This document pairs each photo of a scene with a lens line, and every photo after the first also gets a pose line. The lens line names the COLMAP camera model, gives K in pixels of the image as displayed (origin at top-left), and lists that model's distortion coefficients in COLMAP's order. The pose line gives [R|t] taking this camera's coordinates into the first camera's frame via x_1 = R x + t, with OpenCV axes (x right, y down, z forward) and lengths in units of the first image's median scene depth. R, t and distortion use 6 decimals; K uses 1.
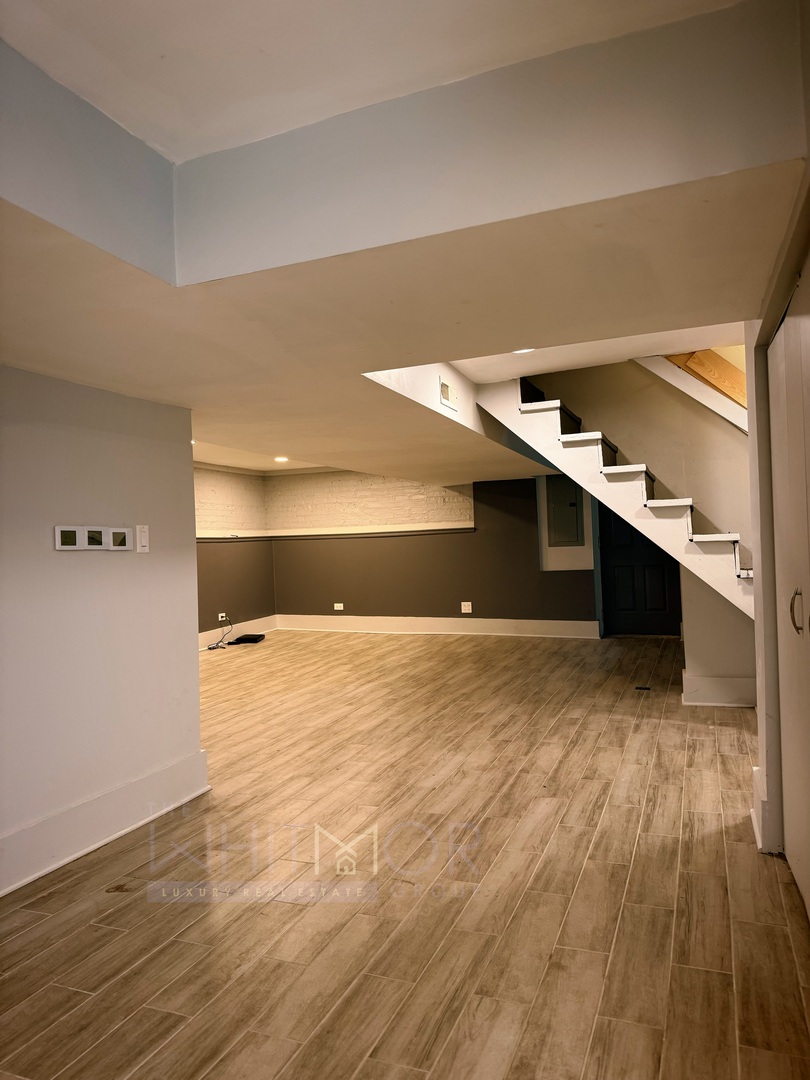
lens RADIAL K [[749.1, 0, 403.6], [0, 749.1, 538.3], [0, 0, 1]] dist [0.045636, -0.010444]
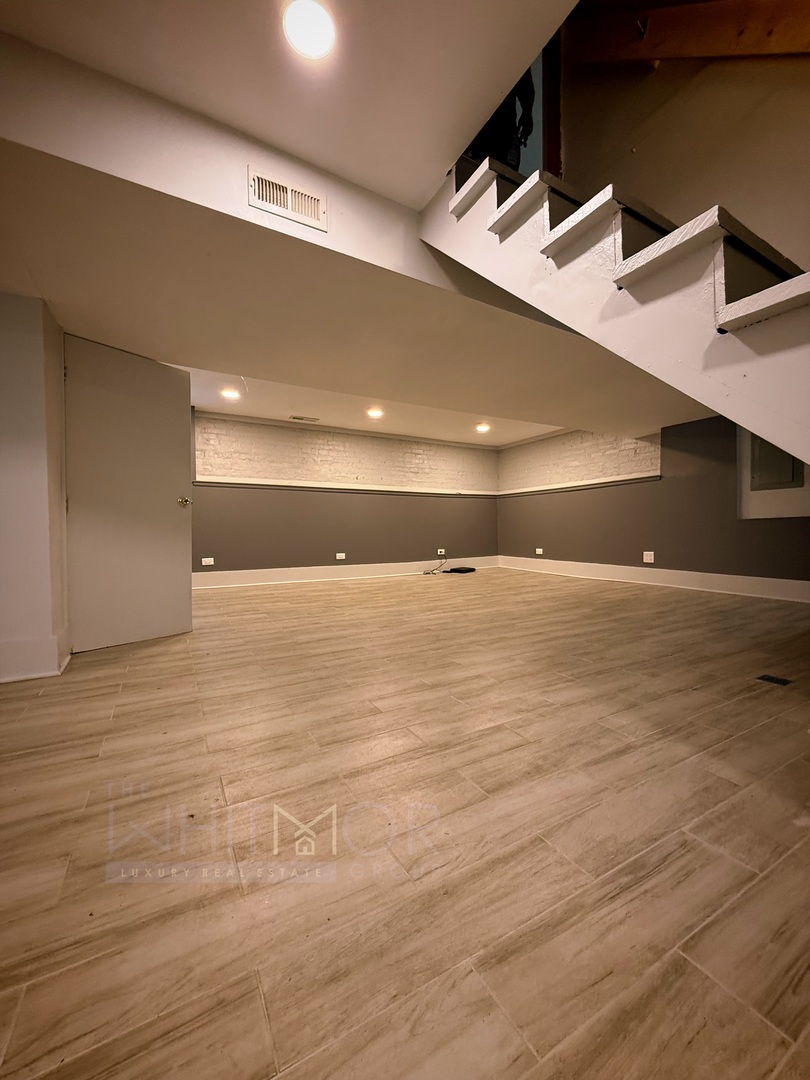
lens RADIAL K [[431.1, 0, 406.7], [0, 431.1, 537.2], [0, 0, 1]] dist [0.000160, 0.000495]
pose [[0.773392, 0.033649, -0.633035, 0.199395], [-0.013828, 0.999248, 0.036221, 0.050803], [0.633777, -0.019260, 0.773276, 0.364542]]
